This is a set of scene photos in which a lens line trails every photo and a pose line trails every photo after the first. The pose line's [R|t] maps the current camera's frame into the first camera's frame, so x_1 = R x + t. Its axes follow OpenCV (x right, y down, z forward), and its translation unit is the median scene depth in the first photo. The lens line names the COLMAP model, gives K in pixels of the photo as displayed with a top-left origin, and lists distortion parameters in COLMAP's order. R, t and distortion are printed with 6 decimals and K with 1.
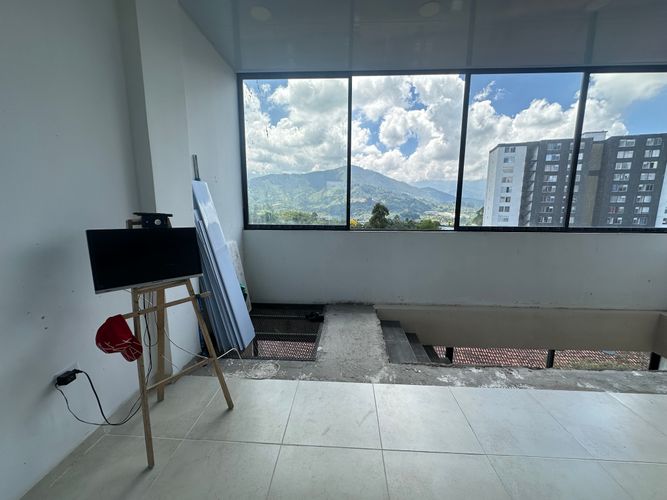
lens RADIAL K [[265.9, 0, 333.8], [0, 265.9, 248.6], [0, 0, 1]] dist [-0.001327, -0.000149]
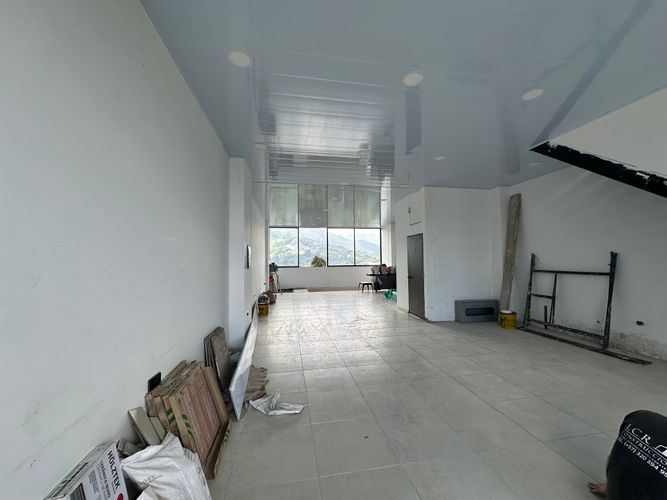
lens RADIAL K [[265.9, 0, 334.1], [0, 265.9, 250.1], [0, 0, 1]] dist [-0.001327, -0.000149]
pose [[0.974236, -0.012915, 0.225162, -0.280684], [0.055008, 0.981815, -0.181696, 0.352313], [-0.218721, 0.189401, 0.957230, -2.427973]]
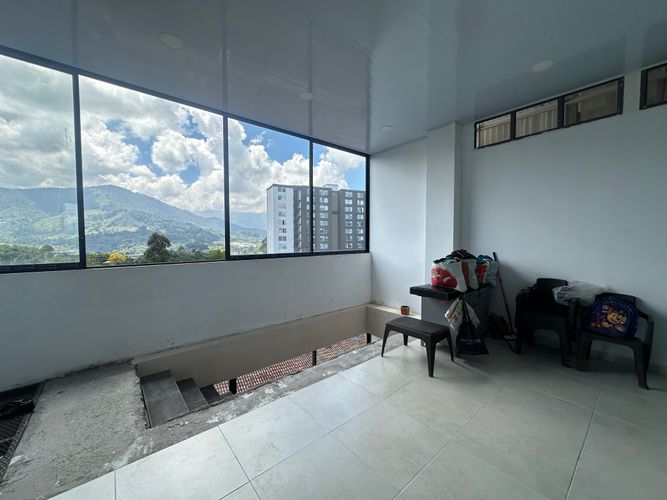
lens RADIAL K [[265.9, 0, 332.8], [0, 265.9, 249.2], [0, 0, 1]] dist [-0.001327, -0.000149]
pose [[0.732066, -0.035059, 0.680331, 0.055898], [0.109247, 0.991791, -0.066445, 0.002027], [-0.672417, 0.122966, 0.729887, -0.019648]]
